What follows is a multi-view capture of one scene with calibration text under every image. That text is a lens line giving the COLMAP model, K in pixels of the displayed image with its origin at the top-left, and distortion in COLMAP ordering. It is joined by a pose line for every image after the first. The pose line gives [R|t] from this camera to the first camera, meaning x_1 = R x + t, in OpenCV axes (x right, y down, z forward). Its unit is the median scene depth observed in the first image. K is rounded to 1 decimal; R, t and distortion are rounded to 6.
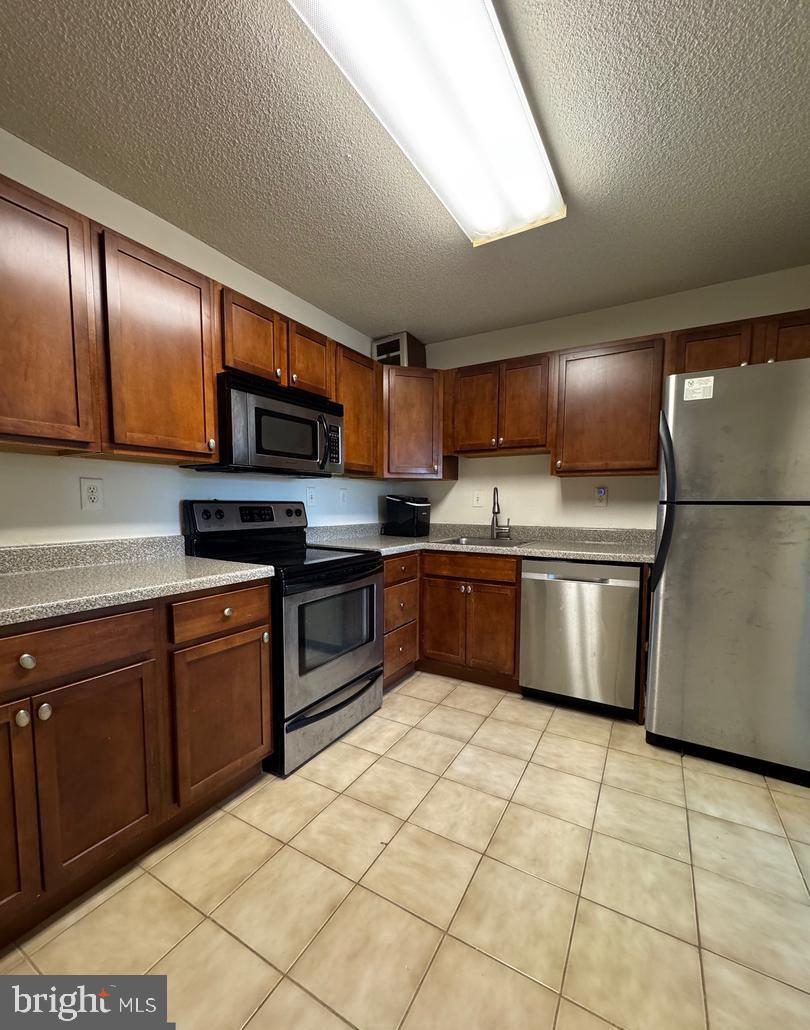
lens RADIAL K [[429.3, 0, 406.1], [0, 429.3, 538.0], [0, 0, 1]] dist [-0.000812, 0.000435]
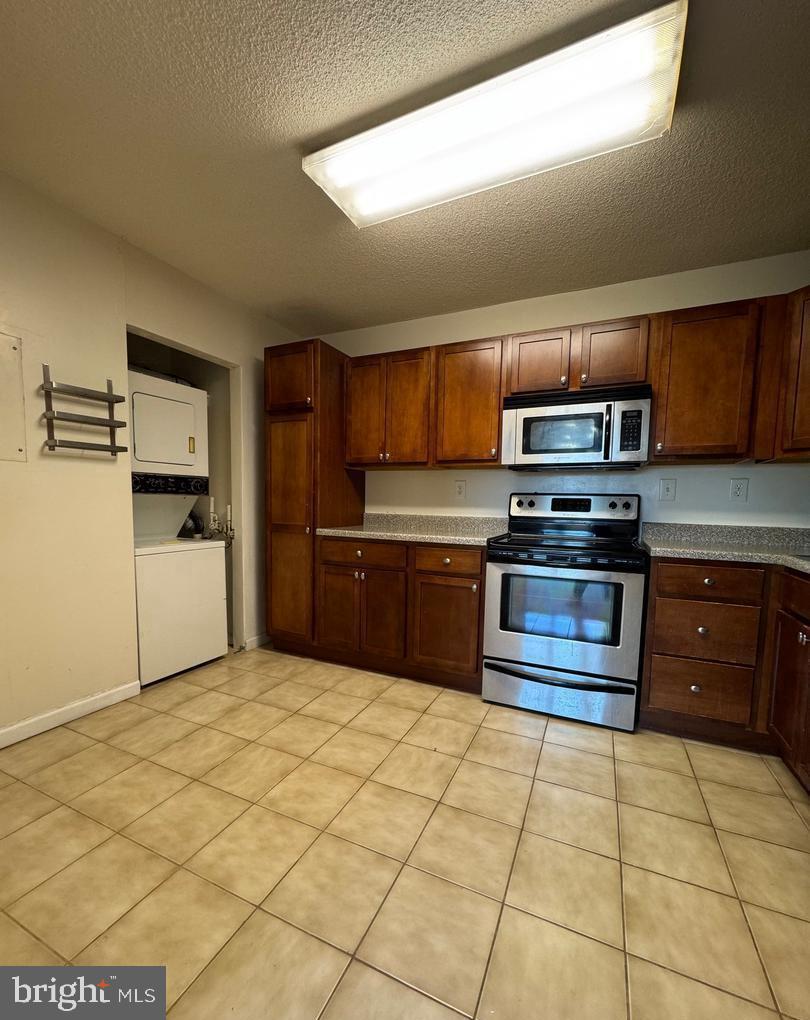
lens RADIAL K [[430.1, 0, 405.6], [0, 430.1, 536.3], [0, 0, 1]] dist [-0.000457, 0.000026]
pose [[0.091380, 0.068712, -0.993443, 1.091742], [-0.103177, 0.992901, 0.059185, 0.006094], [0.990457, 0.097092, 0.097820, 0.665903]]
